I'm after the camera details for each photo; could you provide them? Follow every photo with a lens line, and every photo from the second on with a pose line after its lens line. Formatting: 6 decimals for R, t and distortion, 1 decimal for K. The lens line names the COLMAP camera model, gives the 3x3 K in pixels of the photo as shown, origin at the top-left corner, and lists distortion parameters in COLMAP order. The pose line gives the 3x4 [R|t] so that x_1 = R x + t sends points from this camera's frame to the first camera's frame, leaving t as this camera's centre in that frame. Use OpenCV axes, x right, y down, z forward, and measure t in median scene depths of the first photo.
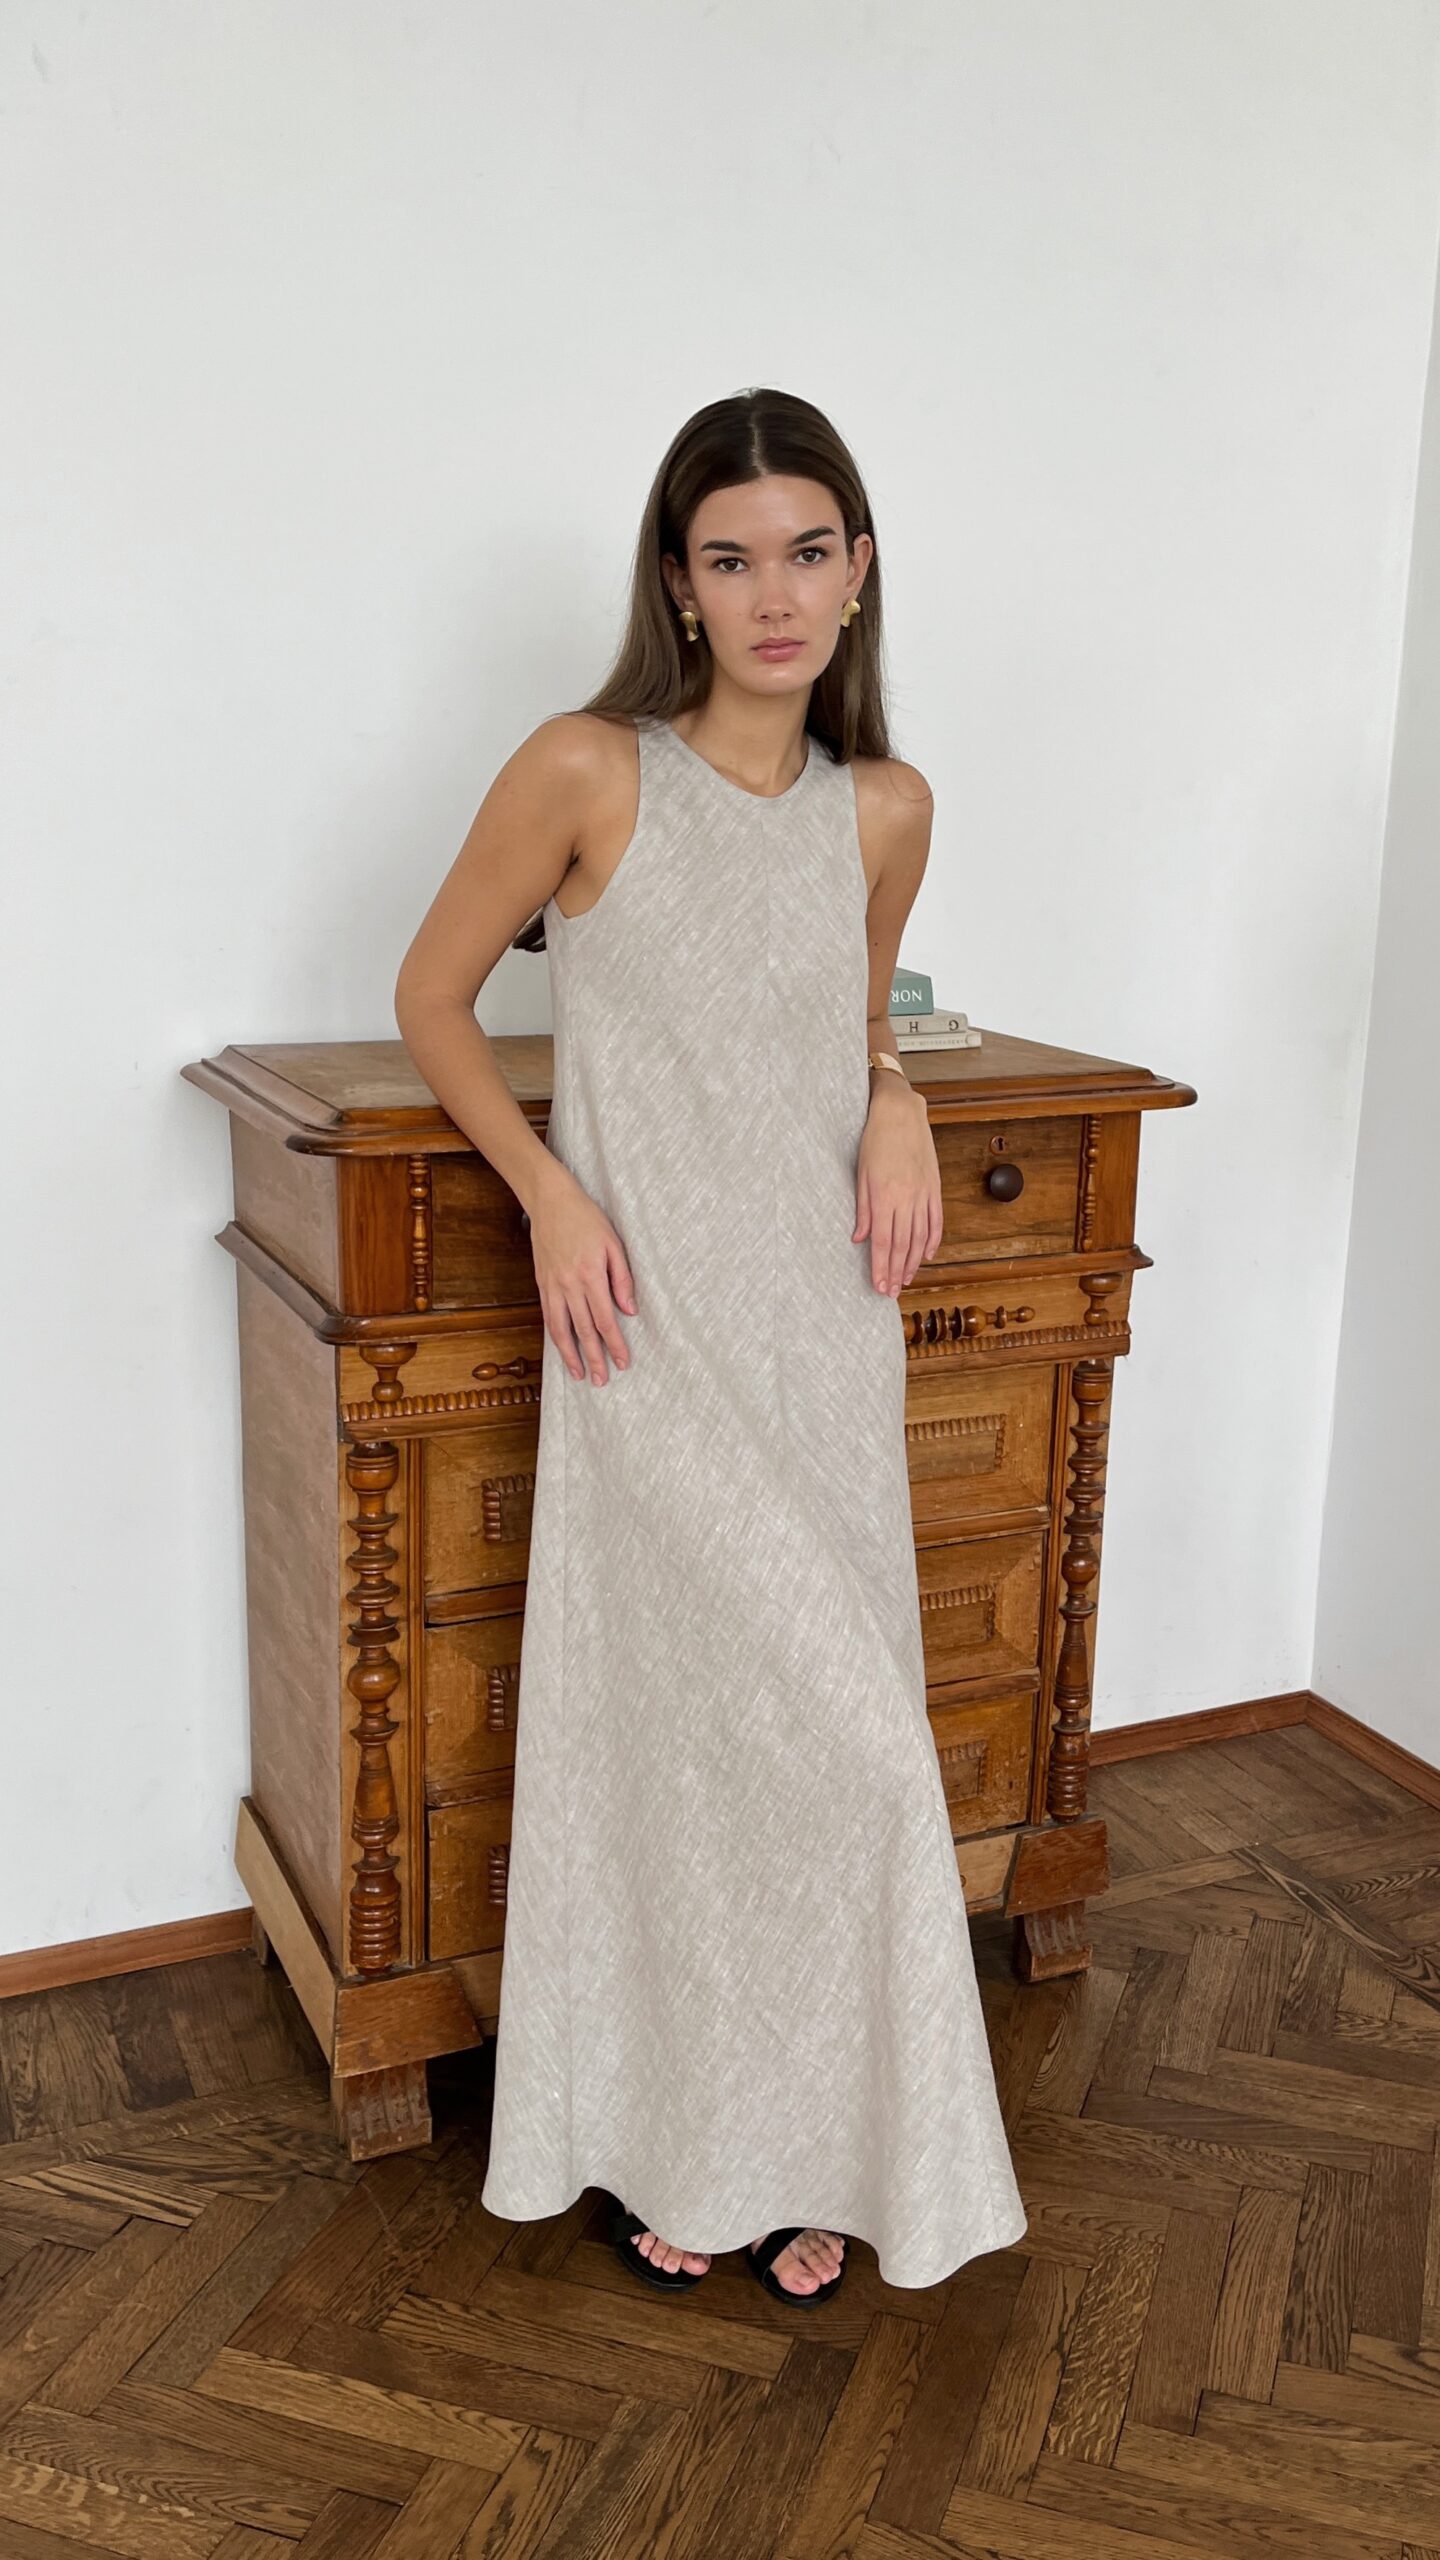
lens RADIAL K [[1905.5, 0, 775.8], [0, 1905.5, 1238.5], [0, 0, 1]] dist [0.016503, -0.002519]
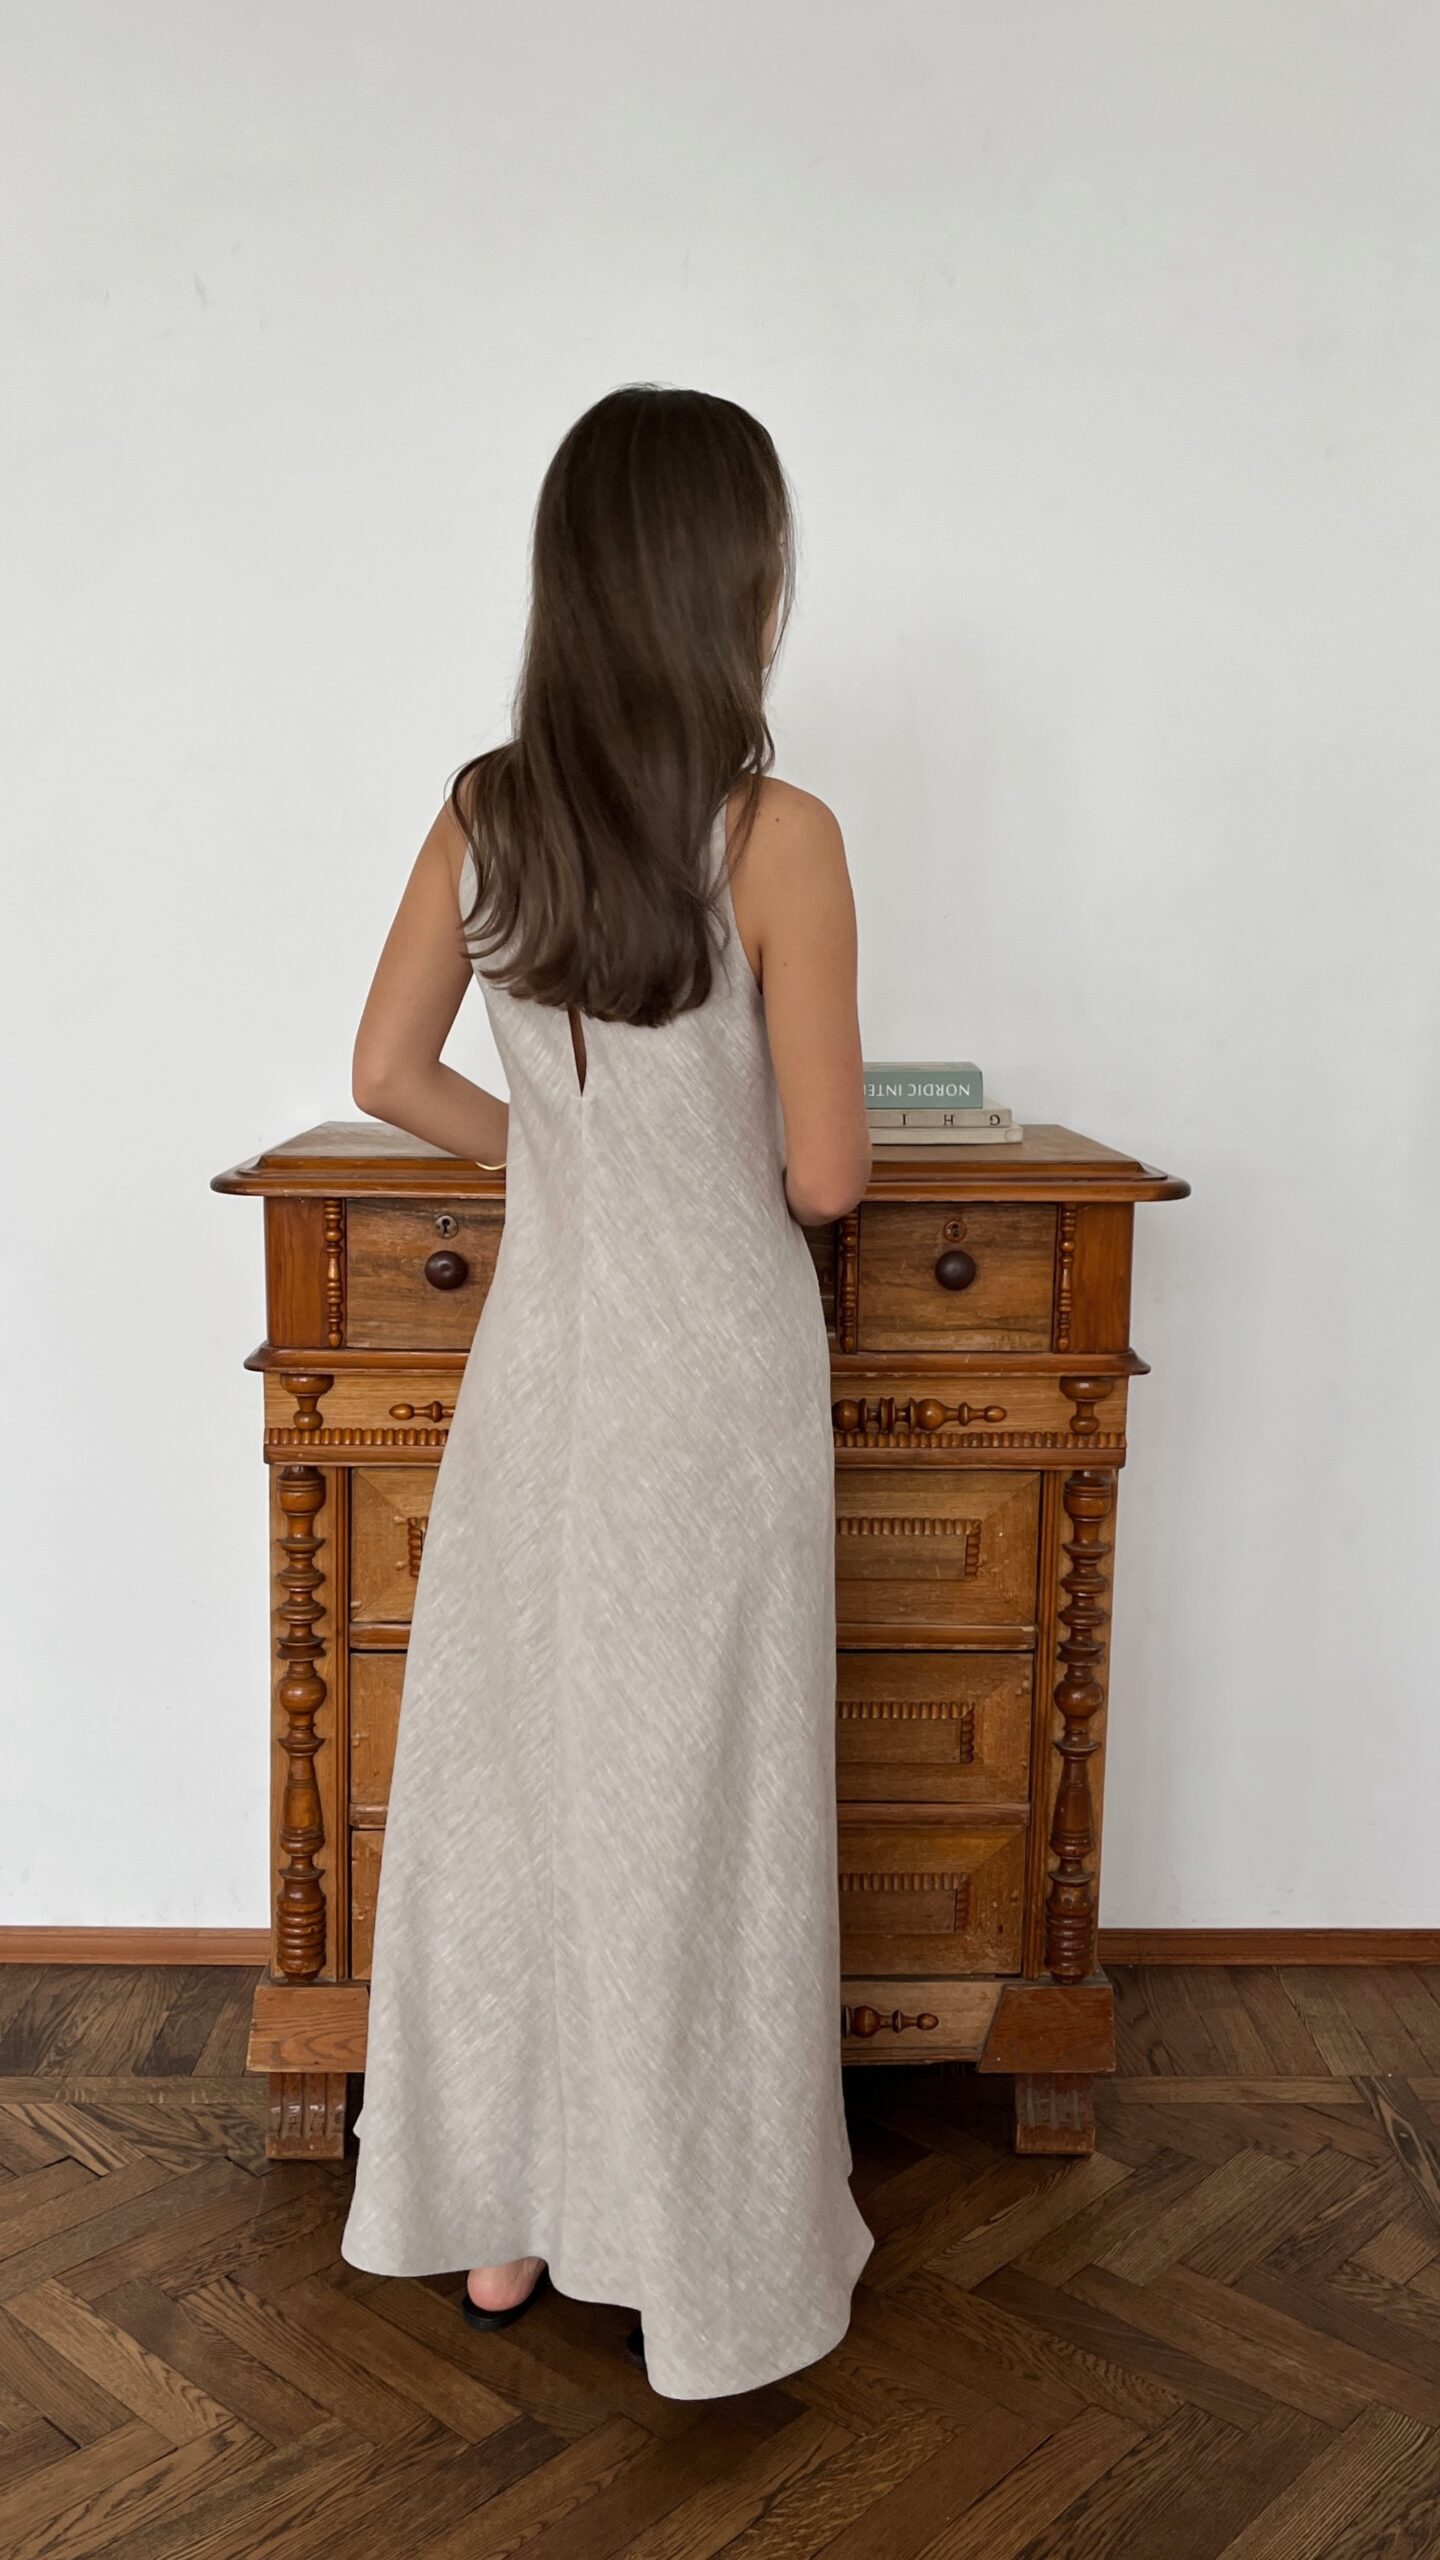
lens RADIAL K [[1913.6, 0, 800.4], [0, 1913.6, 1275.4], [0, 0, 1]] dist [0.009567, 0.005688]
pose [[0.928709, 0.048491, -0.367624, 0.391430], [-0.078053, 0.994764, -0.065968, 0.041952], [0.362501, 0.089959, 0.927632, 0.074758]]
